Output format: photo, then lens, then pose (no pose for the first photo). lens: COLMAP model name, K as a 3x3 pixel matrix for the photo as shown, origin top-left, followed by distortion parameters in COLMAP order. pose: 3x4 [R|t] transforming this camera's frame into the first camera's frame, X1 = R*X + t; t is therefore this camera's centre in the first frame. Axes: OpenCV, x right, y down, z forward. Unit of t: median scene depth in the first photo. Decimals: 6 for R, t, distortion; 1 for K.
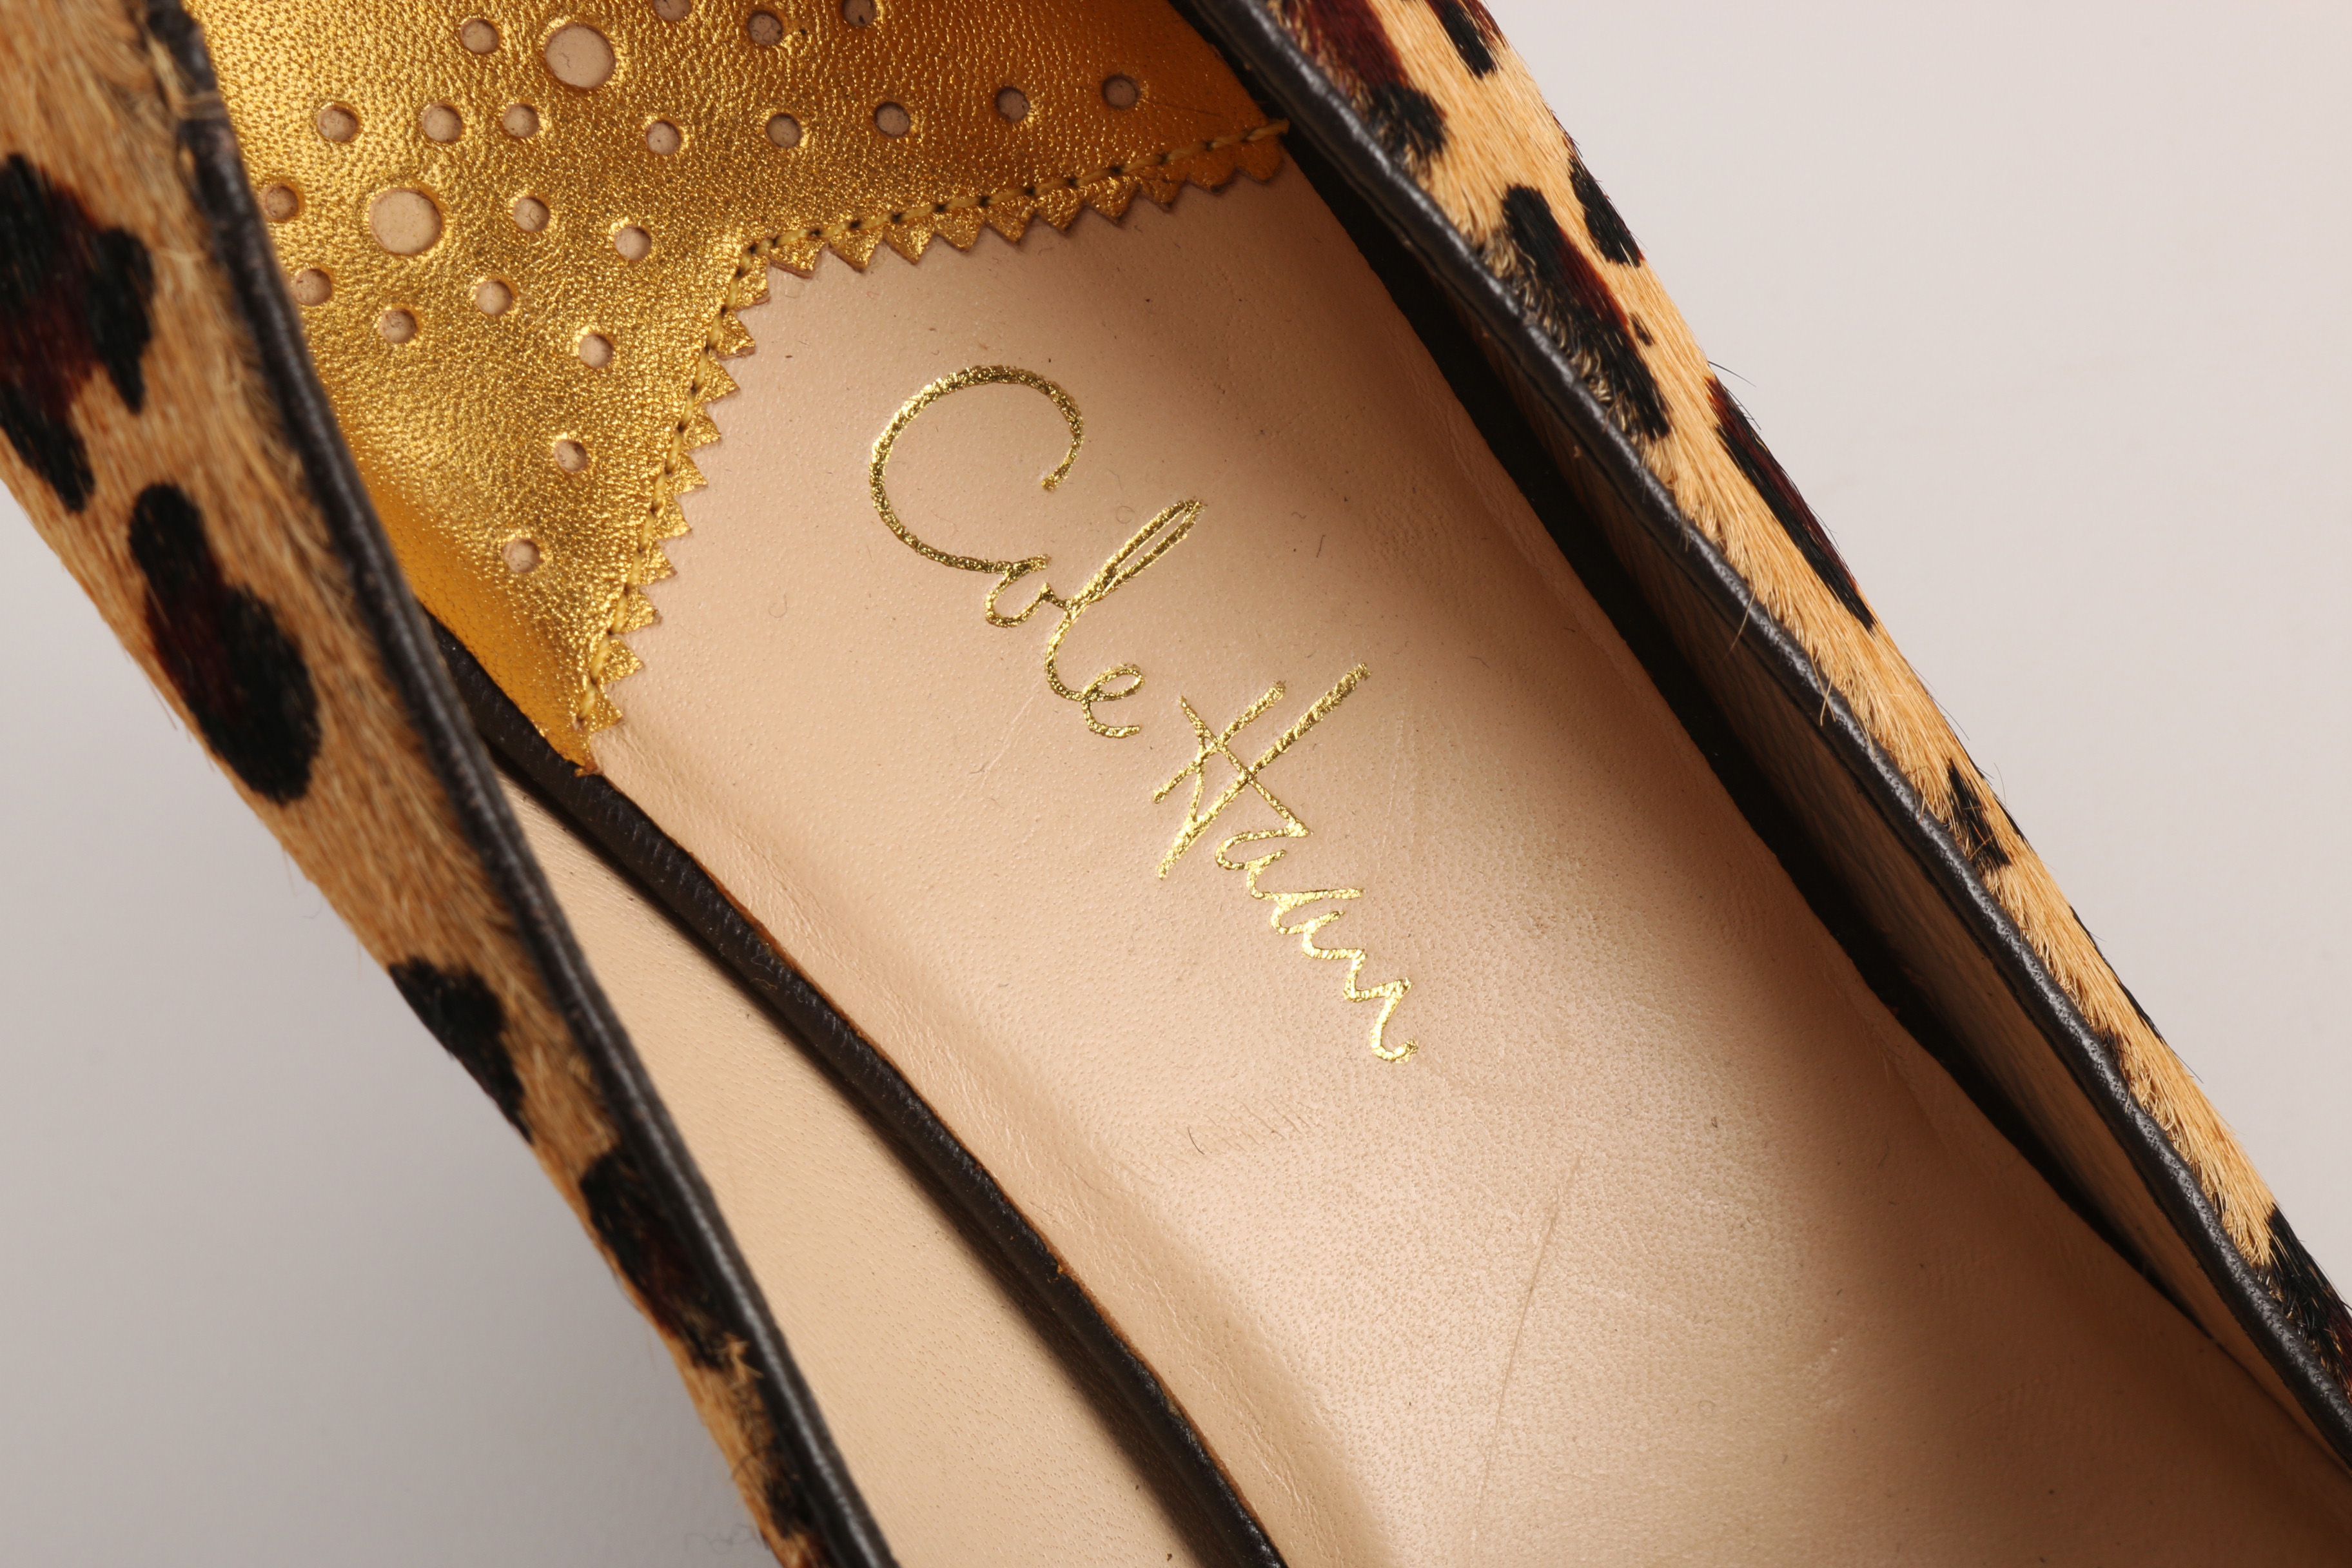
lens RADIAL K [[5469.1, 0, 1176.0], [0, 5469.1, 784.0], [0, 0, 1]] dist [-0.007208, 0.085969]
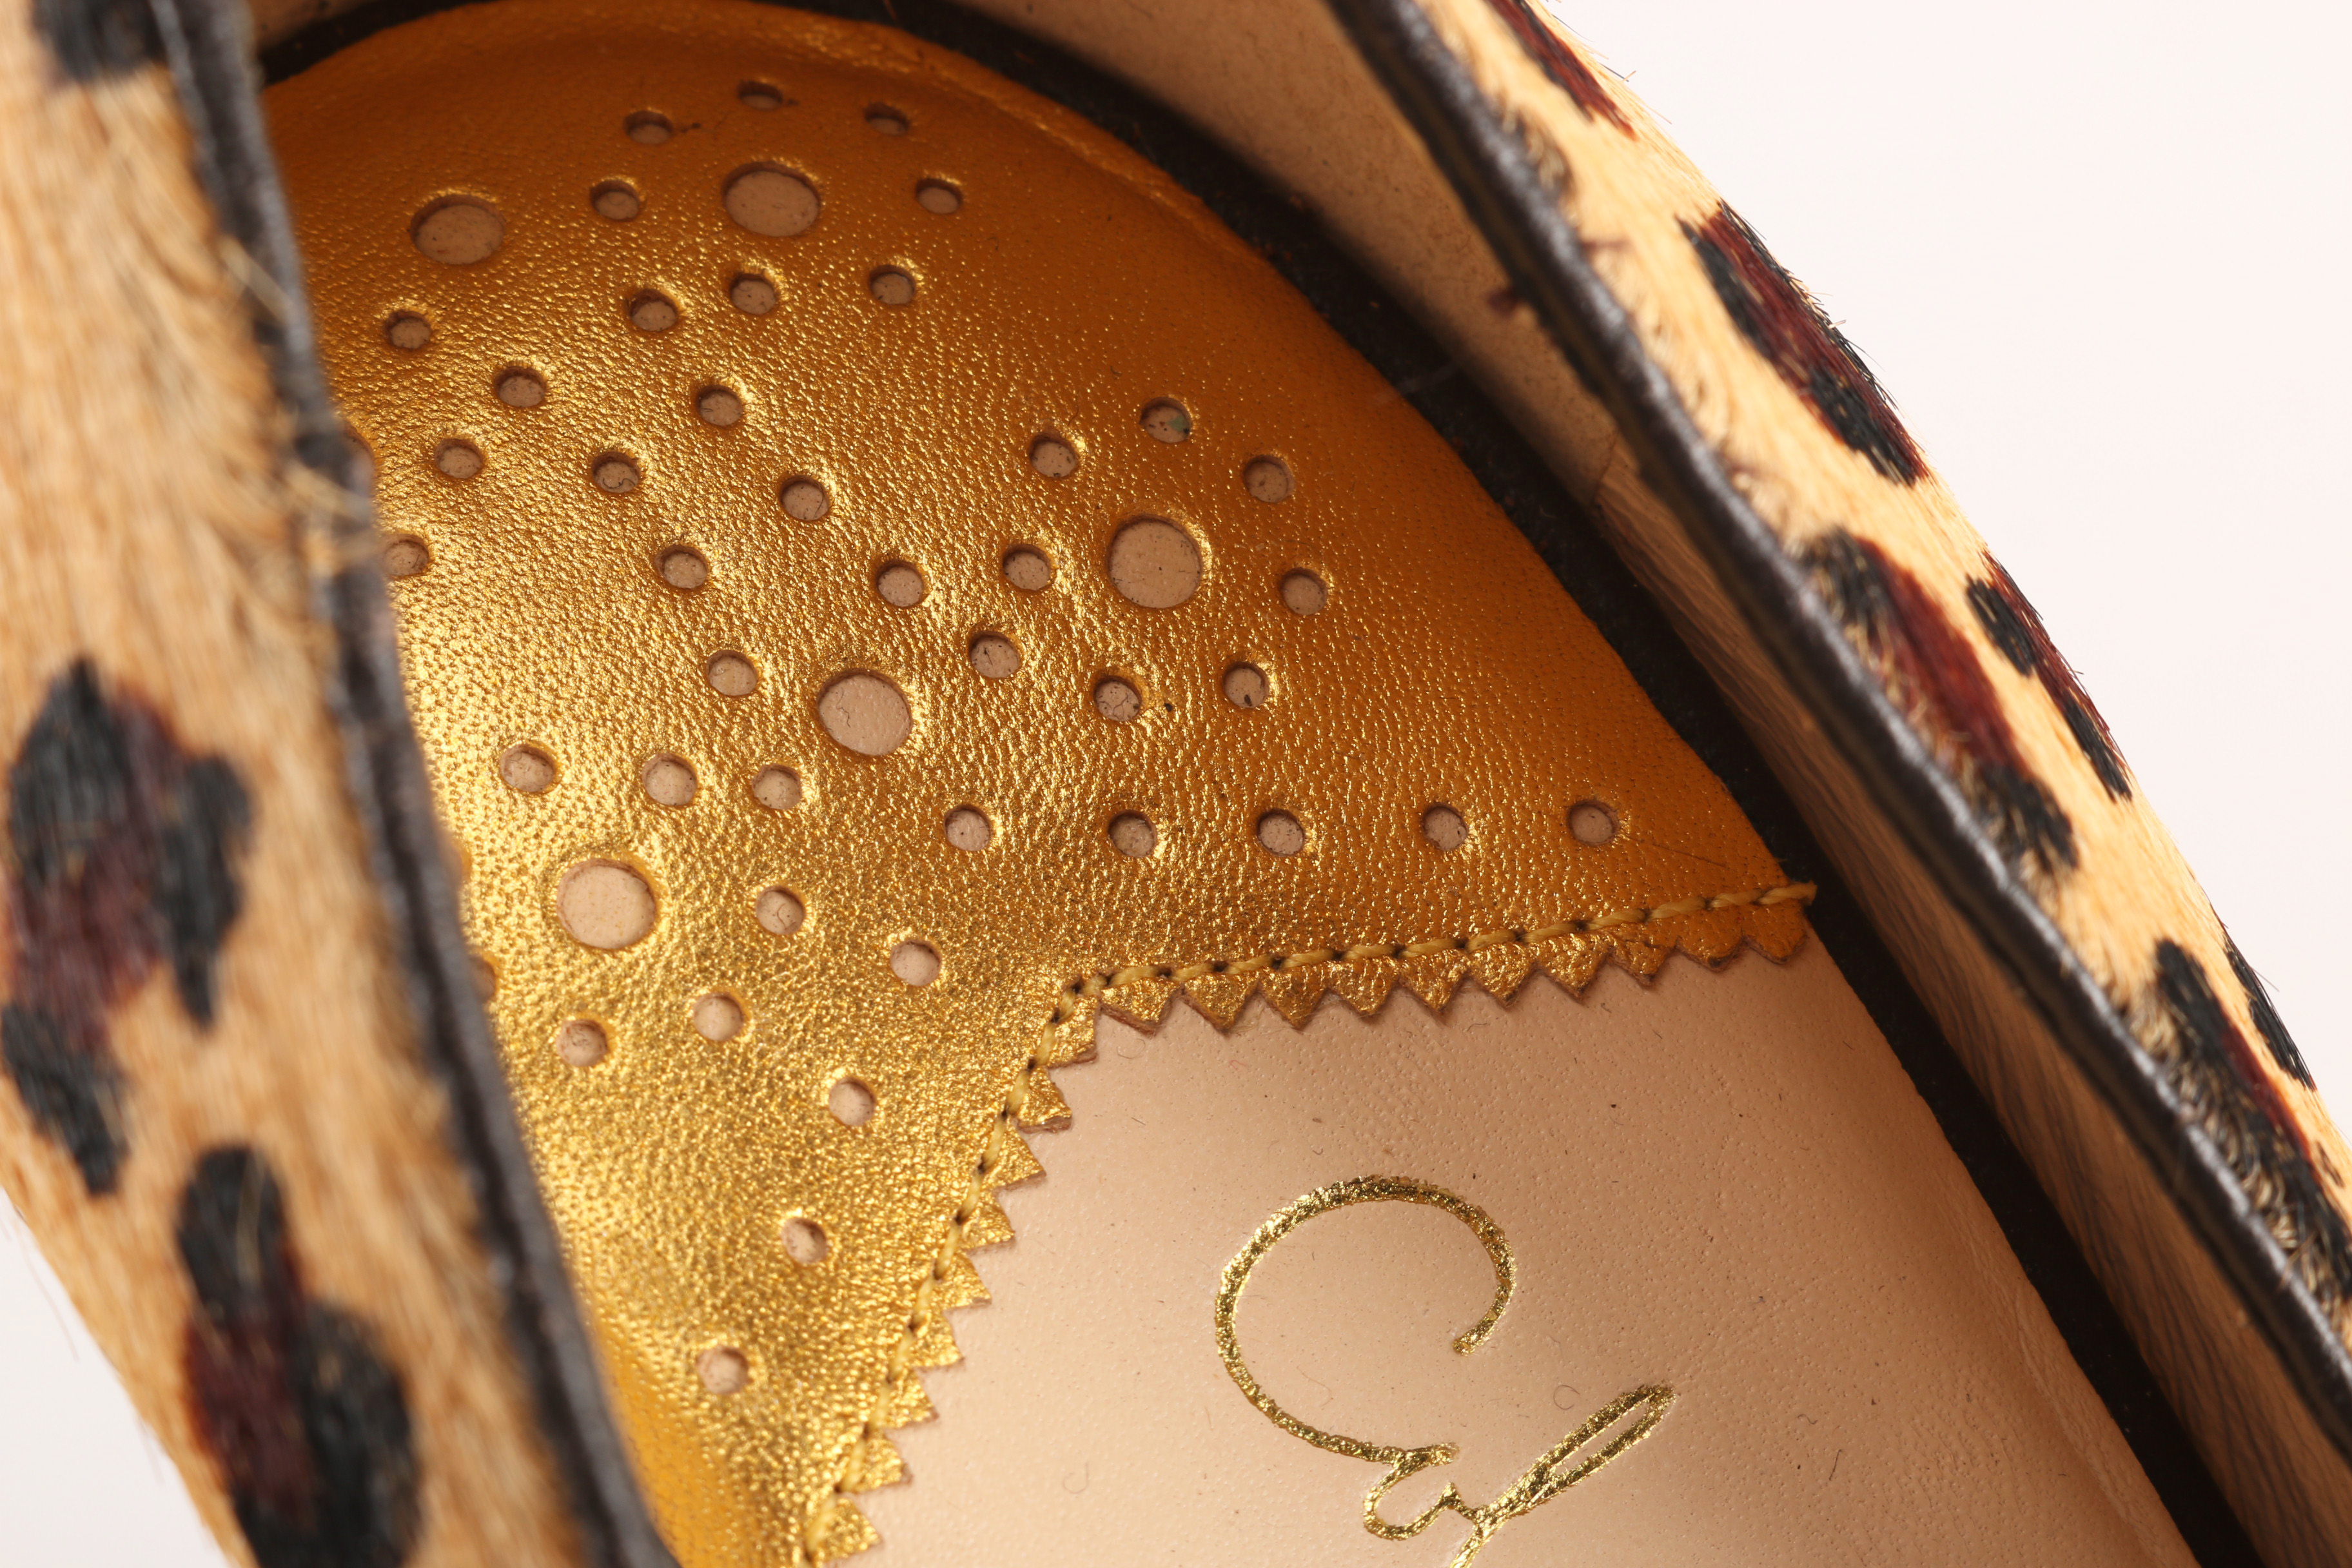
lens RADIAL K [[5469.1, 0, 1176.0], [0, 5469.1, 784.0], [0, 0, 1]] dist [-0.007208, 0.085969]
pose [[0.997130, 0.069705, -0.029544, -0.045358], [-0.074882, 0.965532, -0.249282, 0.056179], [0.011150, 0.250779, 0.967980, 0.295031]]
